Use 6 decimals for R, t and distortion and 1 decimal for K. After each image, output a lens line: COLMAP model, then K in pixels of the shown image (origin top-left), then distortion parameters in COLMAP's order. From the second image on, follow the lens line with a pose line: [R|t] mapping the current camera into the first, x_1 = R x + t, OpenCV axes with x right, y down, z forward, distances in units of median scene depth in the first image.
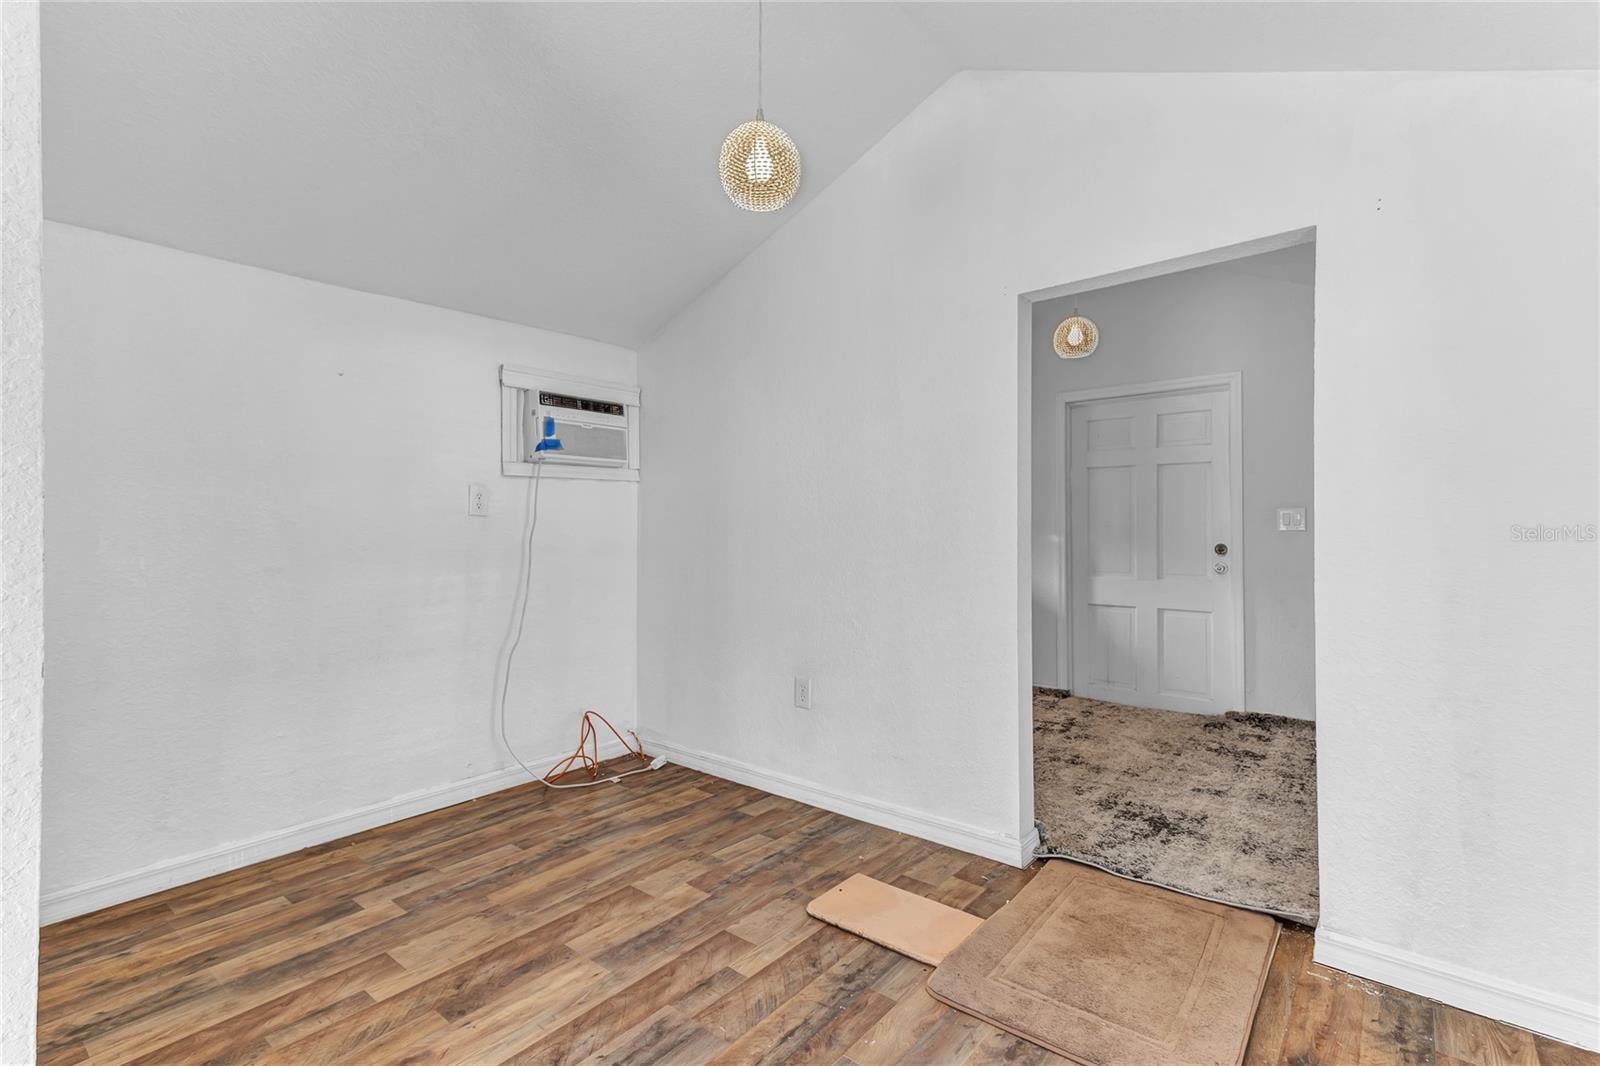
lens RADIAL K [[738.7, 0, 794.9], [0, 738.7, 526.0], [0, 0, 1]] dist [0.034453, -0.001208]
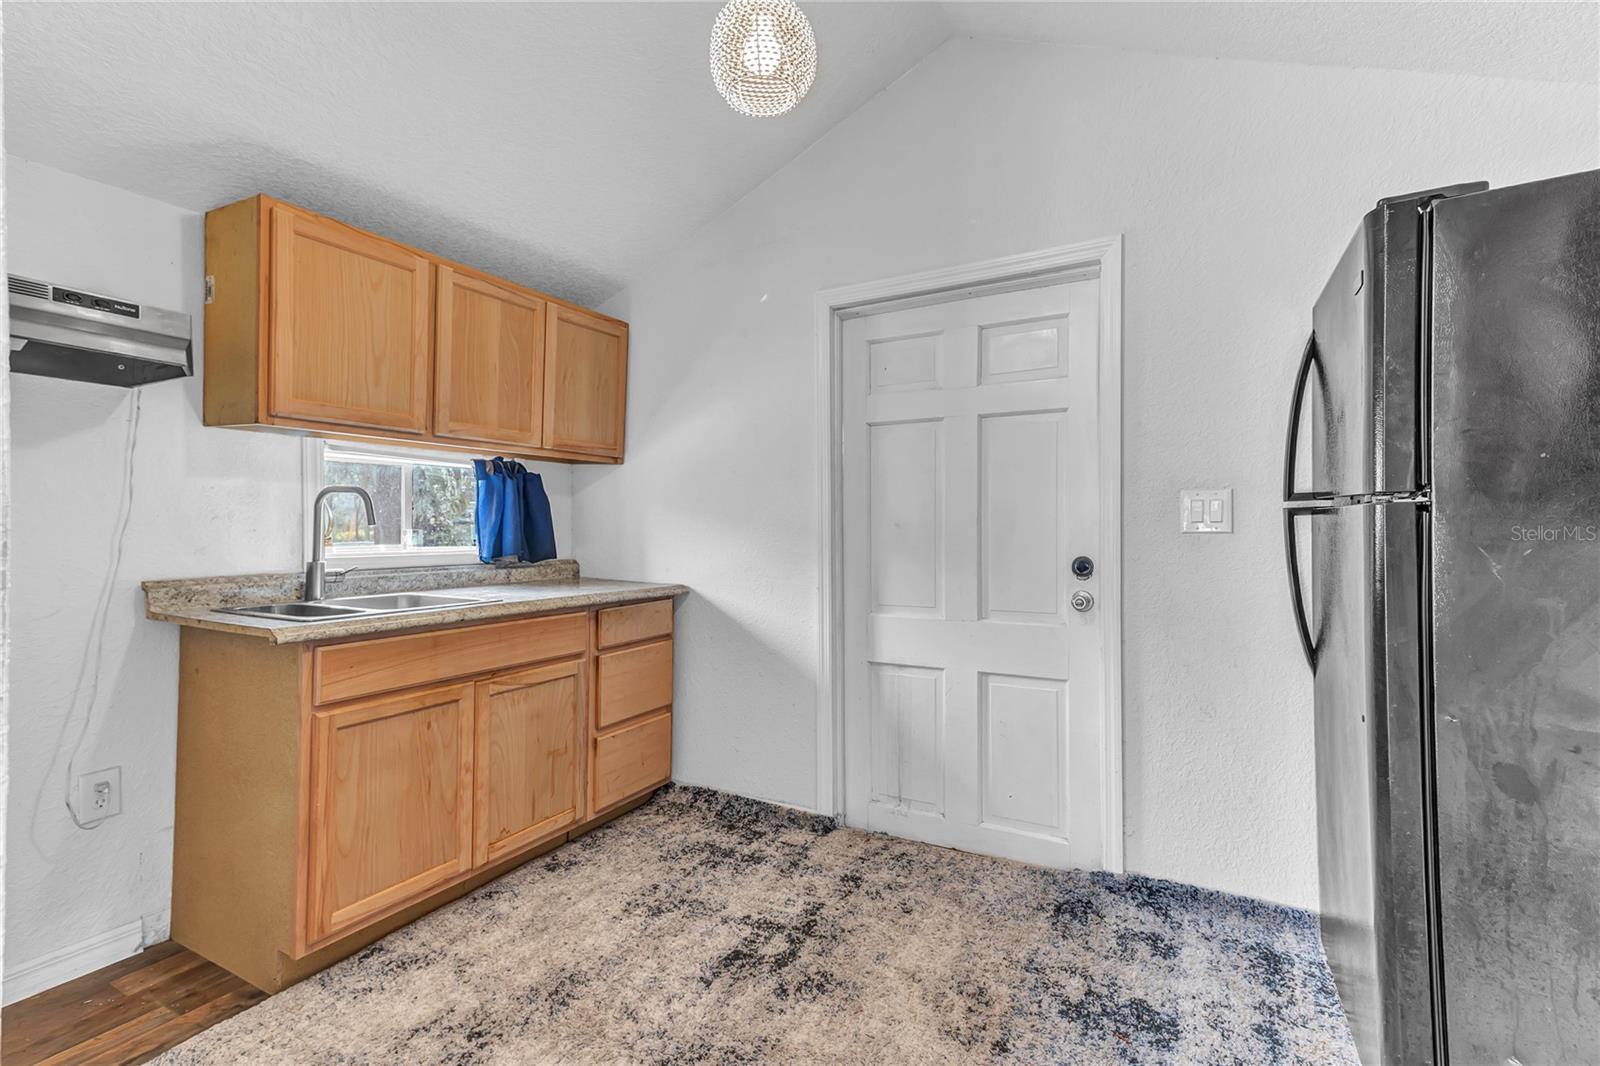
lens RADIAL K [[738.7, 0, 807.9], [0, 738.7, 541.4], [0, 0, 1]] dist [0.034453, -0.001208]
pose [[0.983272, -0.007854, 0.181972, 0.289267], [0.004276, 0.999790, 0.020049, 0.000867], [-0.182091, -0.018936, 0.983099, 0.530866]]
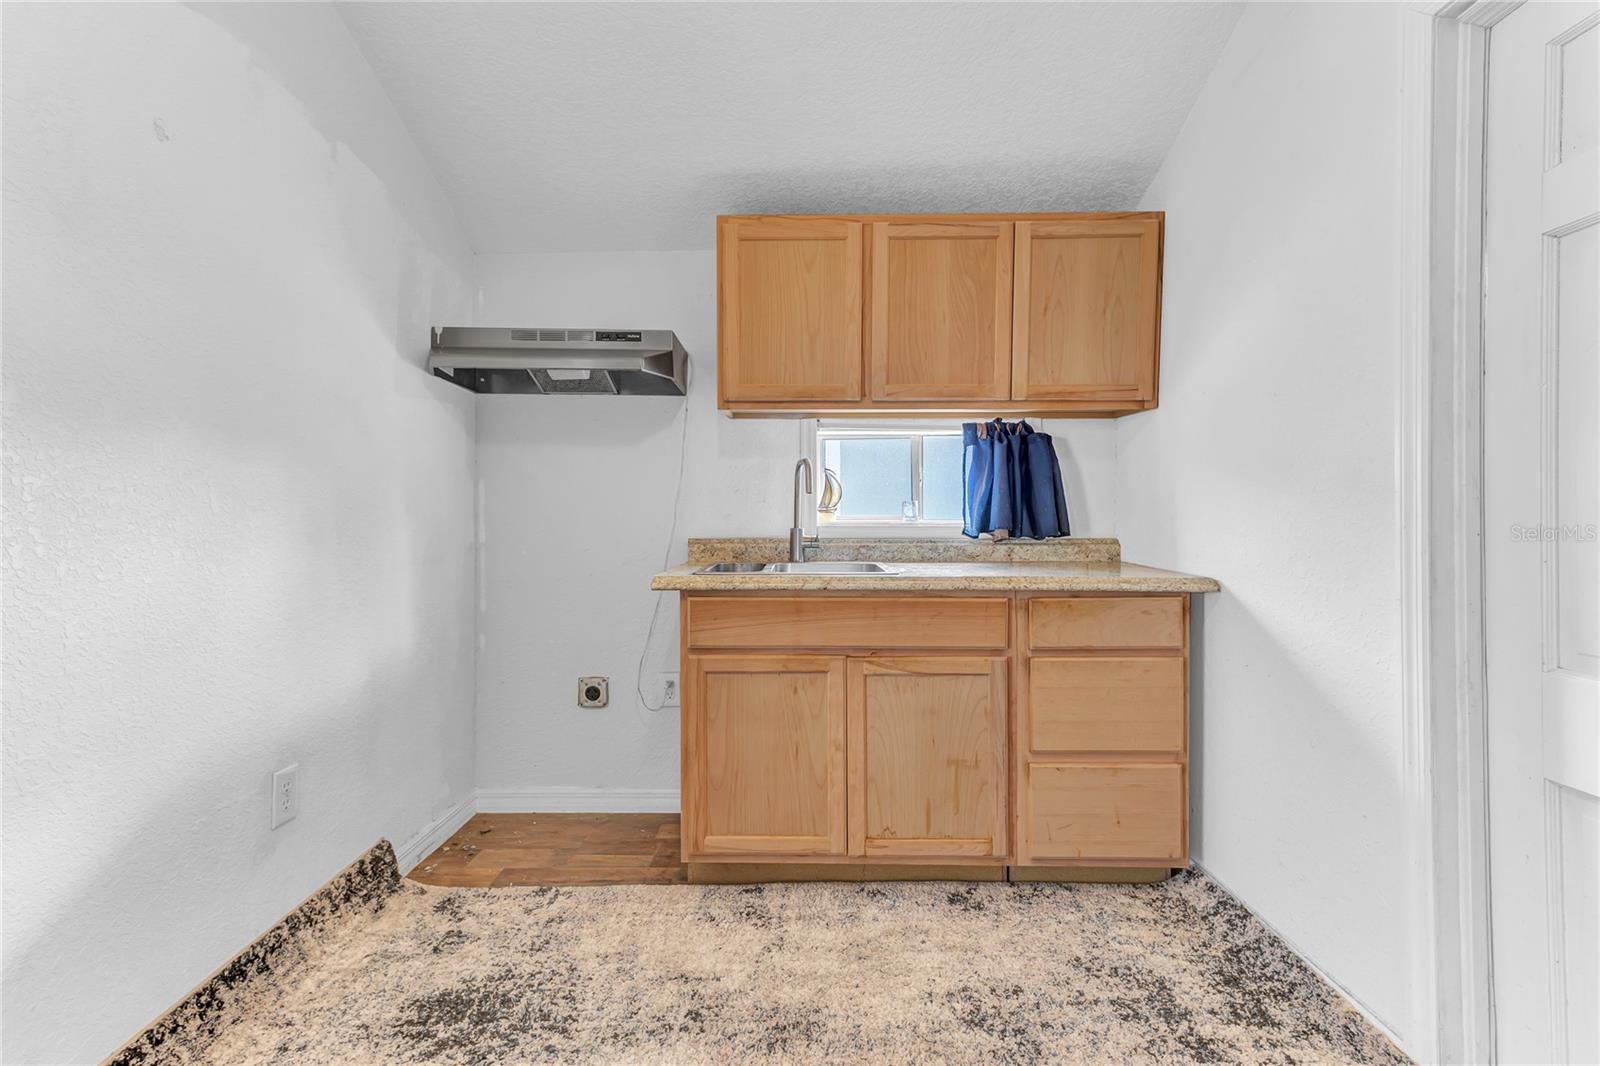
lens RADIAL K [[738.7, 0, 800.9], [0, 738.7, 533.3], [0, 0, 1]] dist [0.034453, -0.001208]
pose [[0.624650, 0.010763, -0.780831, 0.519424], [0.003071, 0.999863, 0.016239, 0.020000], [0.780899, -0.012541, 0.624532, 0.763947]]
